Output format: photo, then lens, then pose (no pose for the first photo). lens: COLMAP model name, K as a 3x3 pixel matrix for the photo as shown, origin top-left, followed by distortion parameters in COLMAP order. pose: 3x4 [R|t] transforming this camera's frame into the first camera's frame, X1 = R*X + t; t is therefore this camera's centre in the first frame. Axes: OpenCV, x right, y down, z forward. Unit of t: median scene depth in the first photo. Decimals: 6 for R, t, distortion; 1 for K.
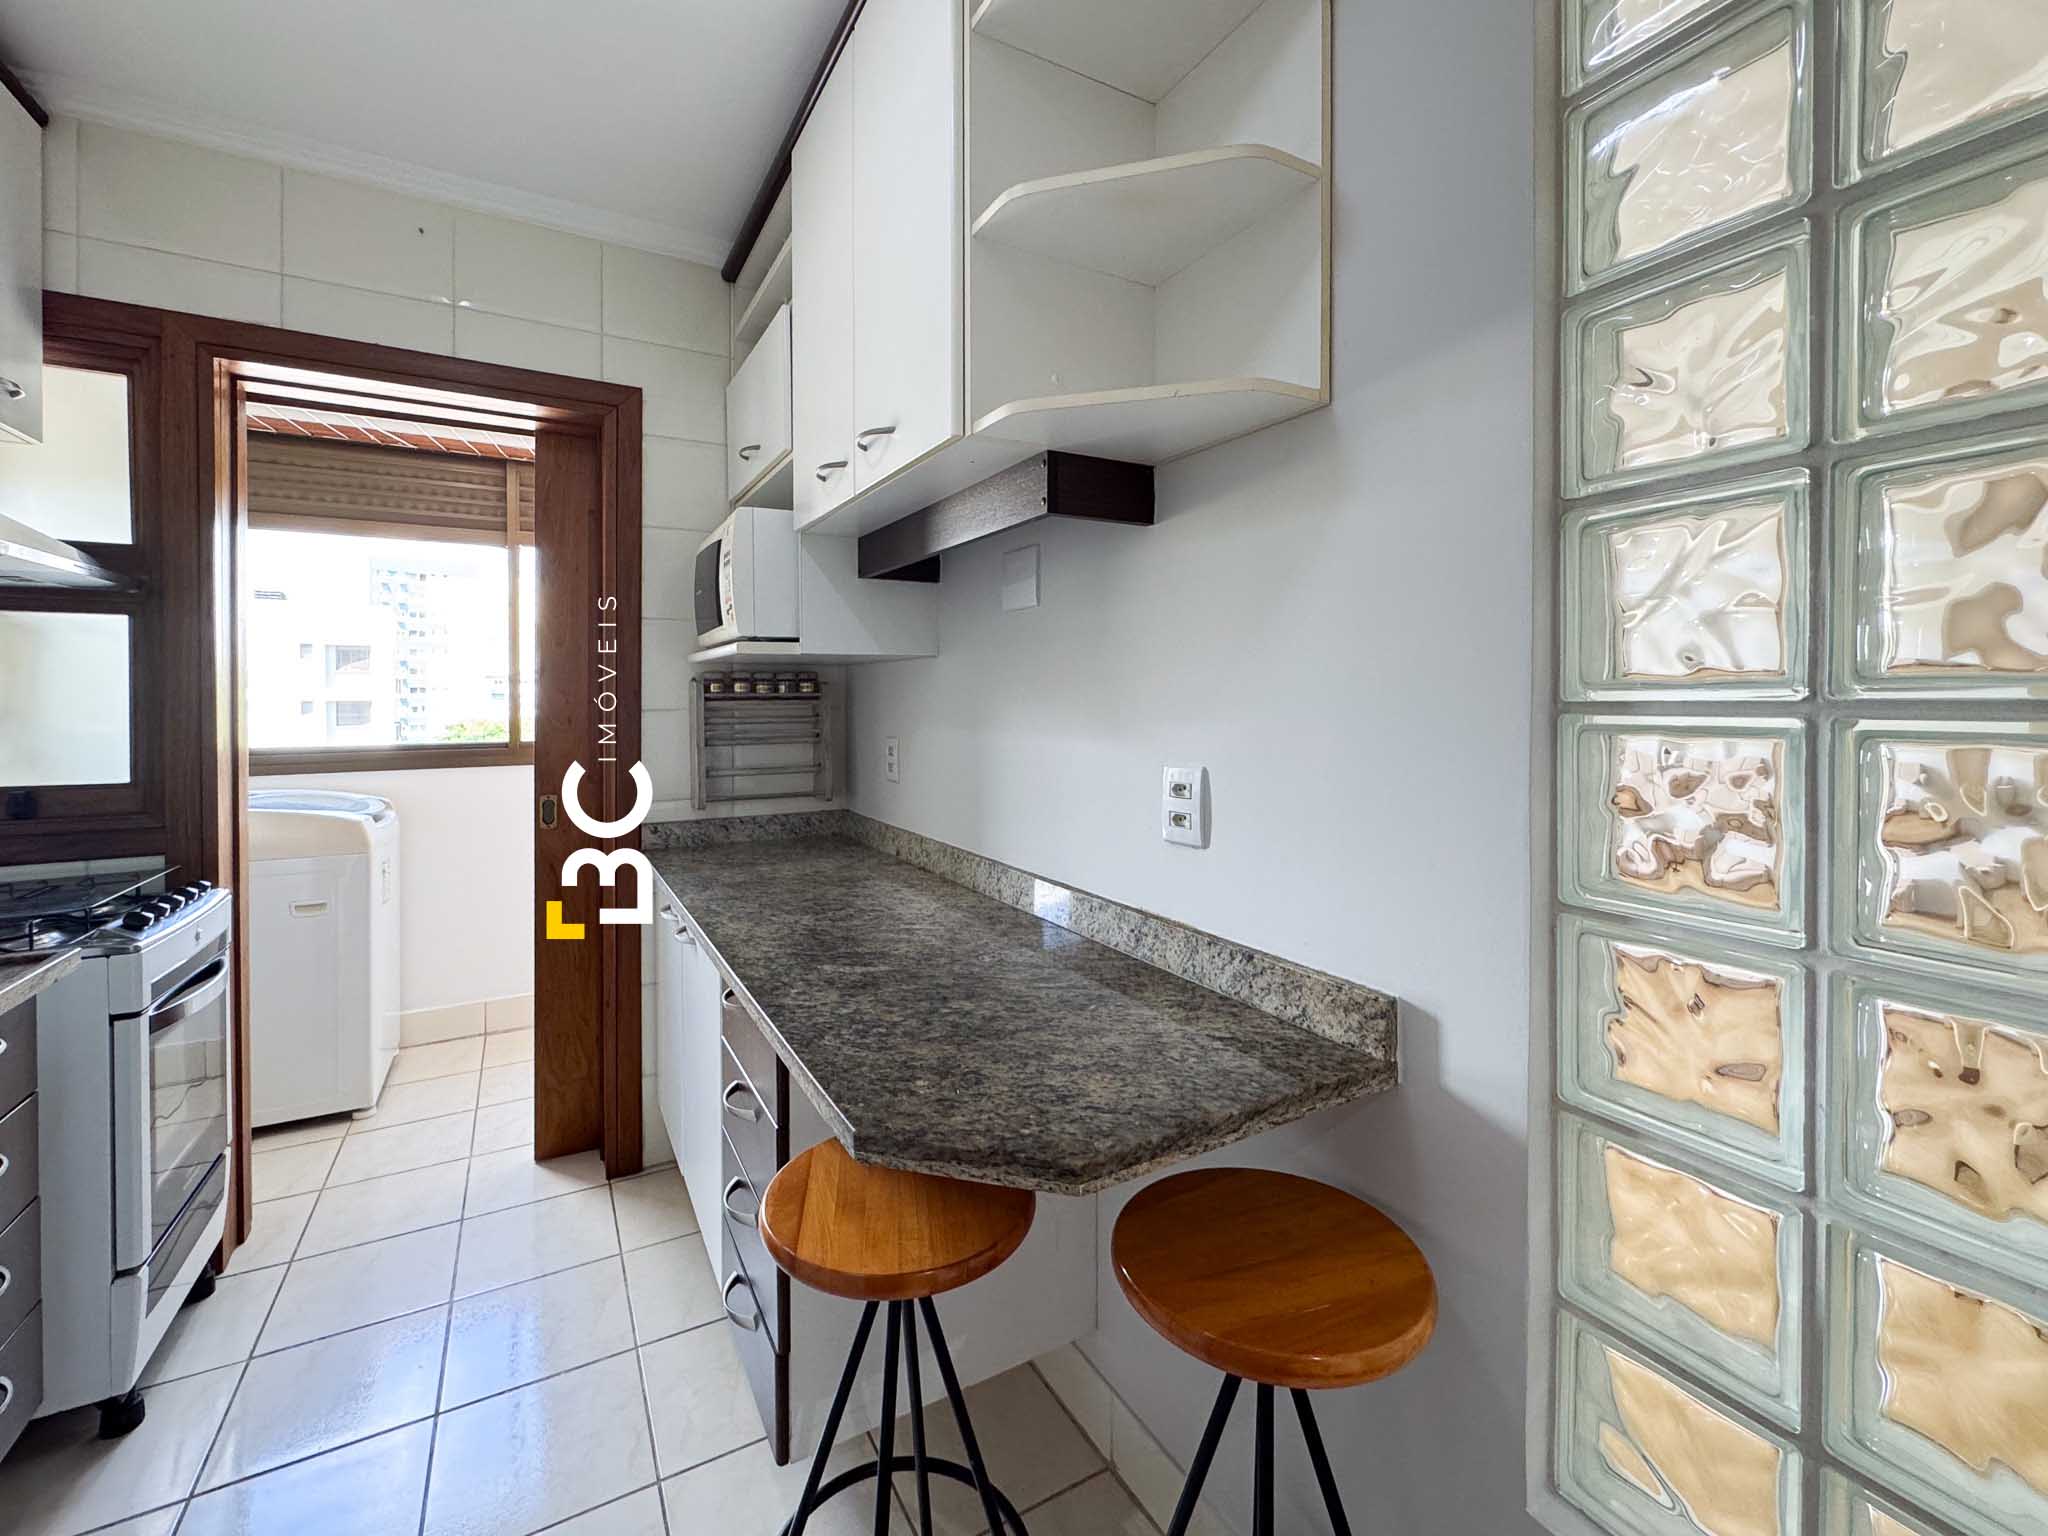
lens RADIAL K [[871.6, 0, 987.1], [0, 871.6, 722.8], [0, 0, 1]] dist [-0.002325, 0.000500]
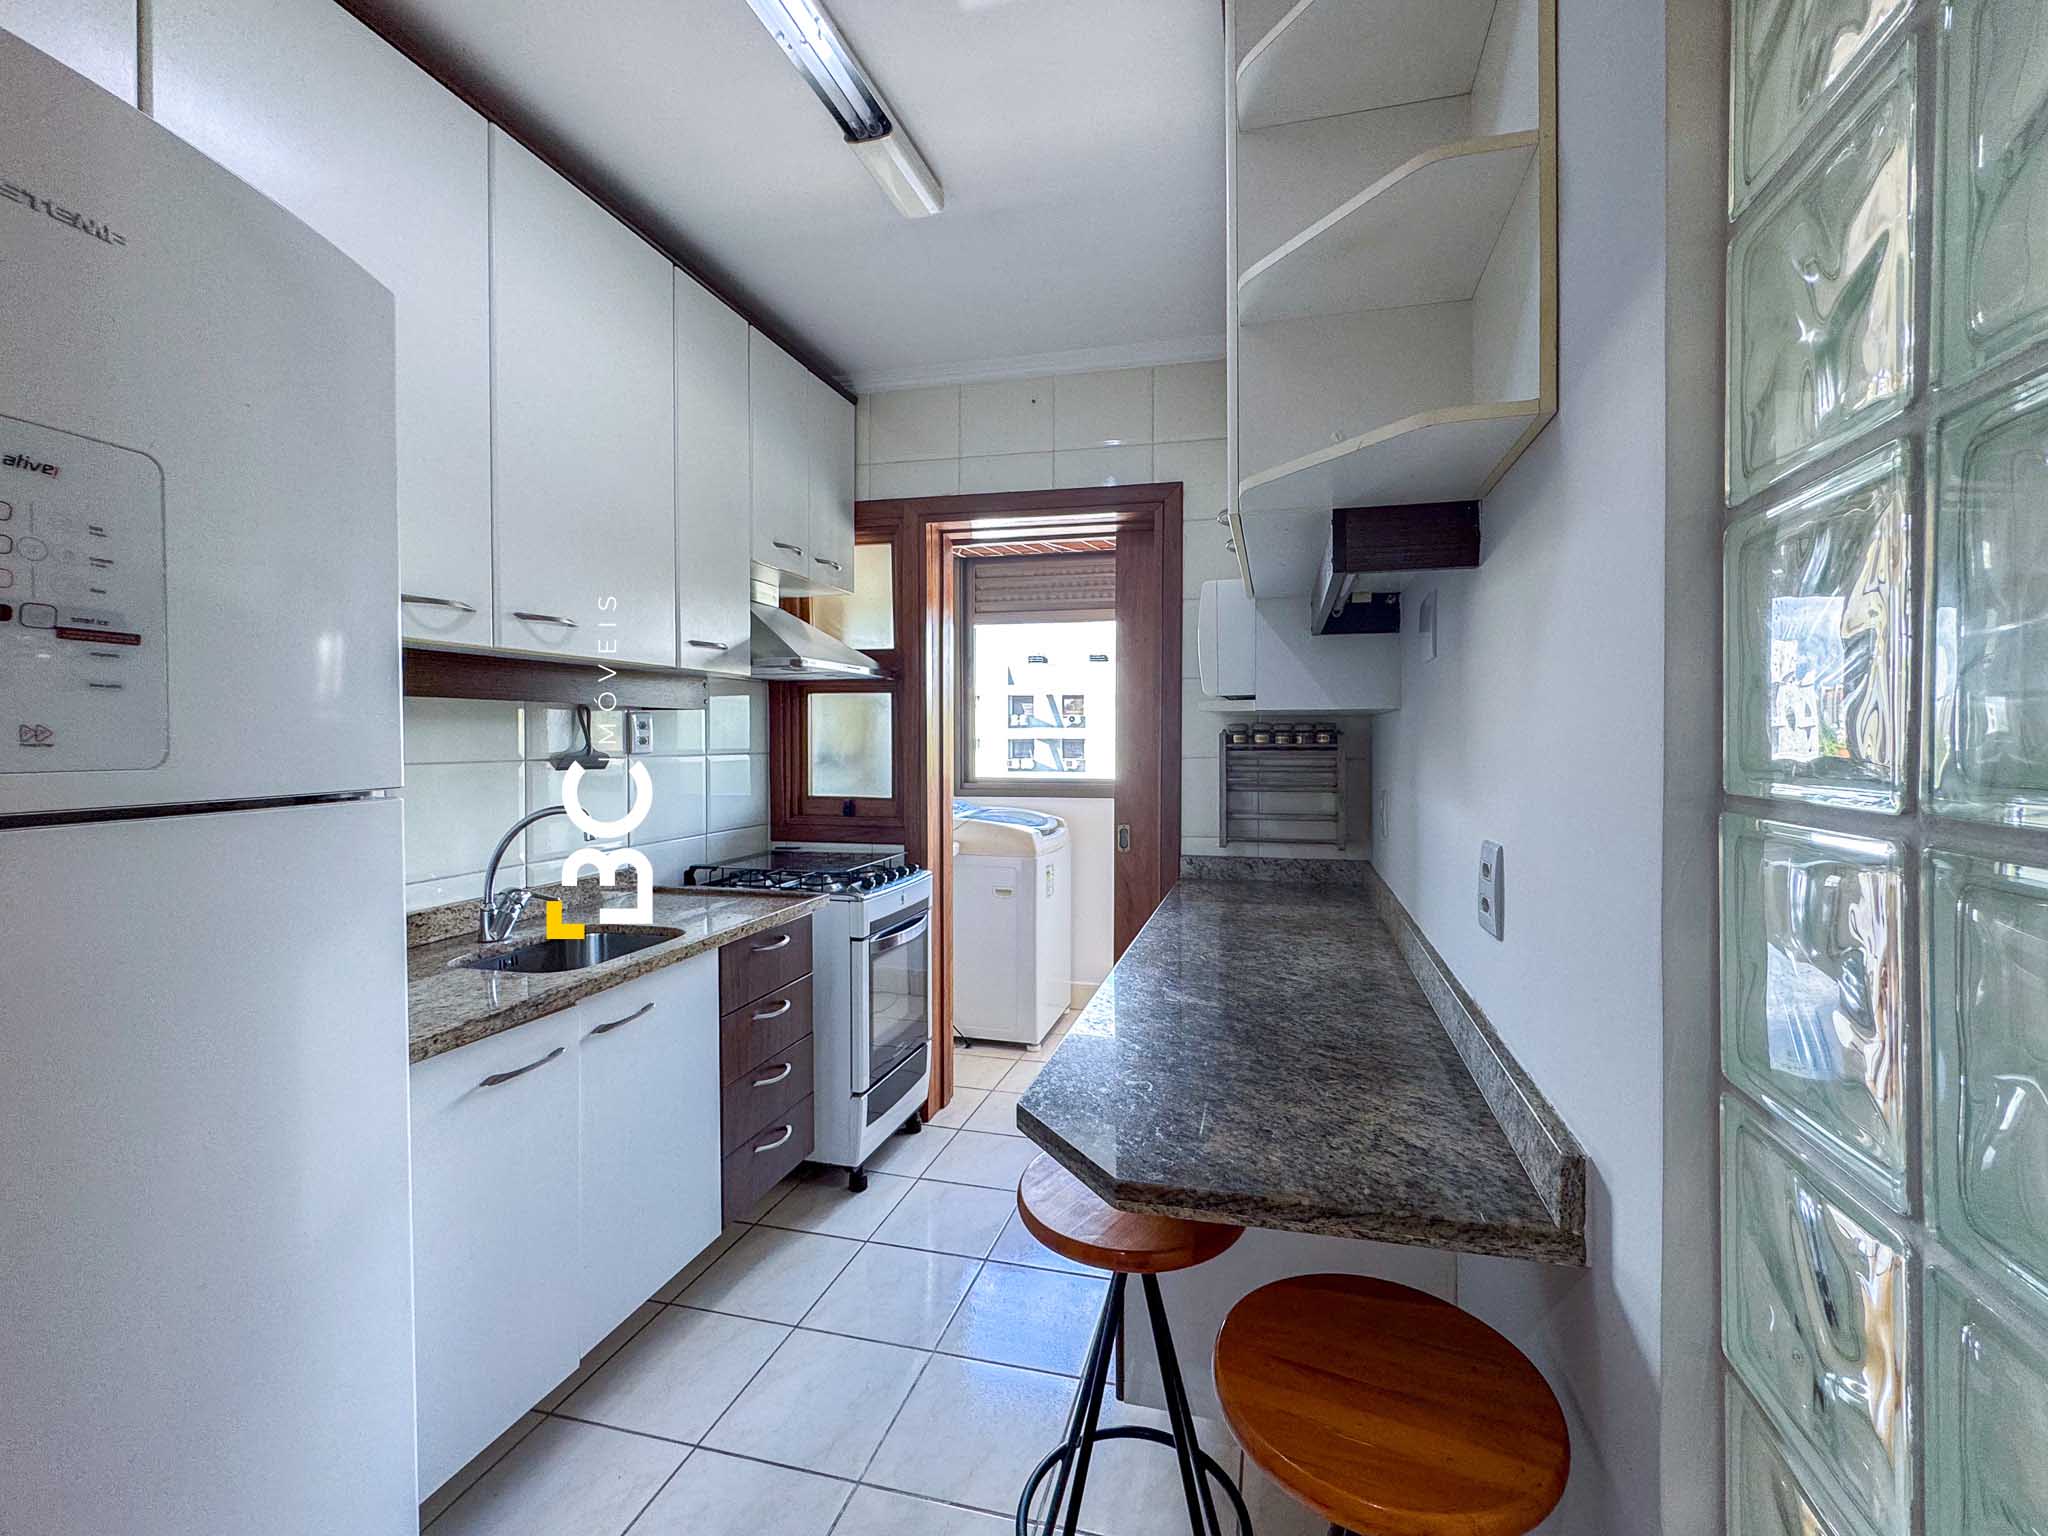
lens RADIAL K [[843.5, 0, 1026.0], [0, 843.5, 766.7], [0, 0, 1]] dist [-0.001914, -0.000444]
pose [[0.728910, 0.025806, -0.684123, 0.313914], [-0.022115, 0.999655, 0.014146, -0.019322], [0.684252, 0.004818, 0.729230, 0.047902]]
